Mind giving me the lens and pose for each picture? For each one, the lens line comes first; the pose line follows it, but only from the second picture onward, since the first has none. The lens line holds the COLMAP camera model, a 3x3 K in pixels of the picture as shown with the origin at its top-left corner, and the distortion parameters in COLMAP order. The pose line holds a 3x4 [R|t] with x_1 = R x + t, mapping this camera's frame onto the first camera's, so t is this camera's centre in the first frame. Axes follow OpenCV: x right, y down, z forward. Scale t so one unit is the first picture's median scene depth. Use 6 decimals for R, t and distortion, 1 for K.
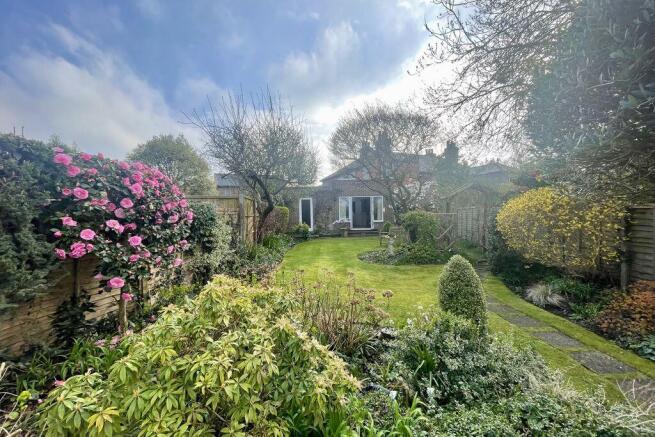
lens RADIAL K [[263.3, 0, 326.8], [0, 263.3, 217.6], [0, 0, 1]] dist [0.001329, -0.000752]
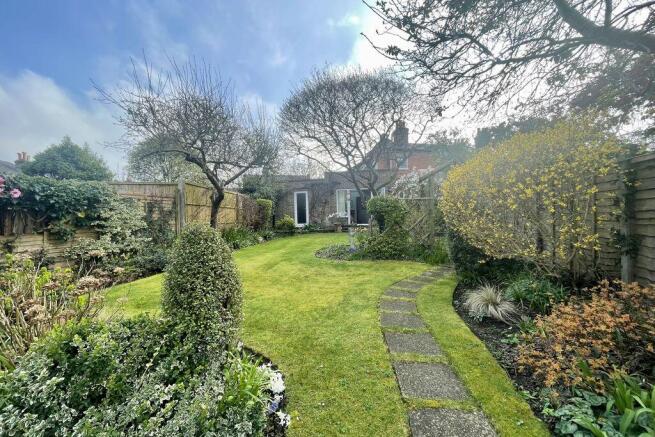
lens RADIAL K [[263.3, 0, 327.8], [0, 263.3, 220.0], [0, 0, 1]] dist [0.001329, -0.000752]
pose [[0.988229, -0.002356, -0.152961, 0.327161], [0.002715, 0.999994, 0.002142, 0.052753], [0.152955, -0.002532, 0.988230, 0.180230]]
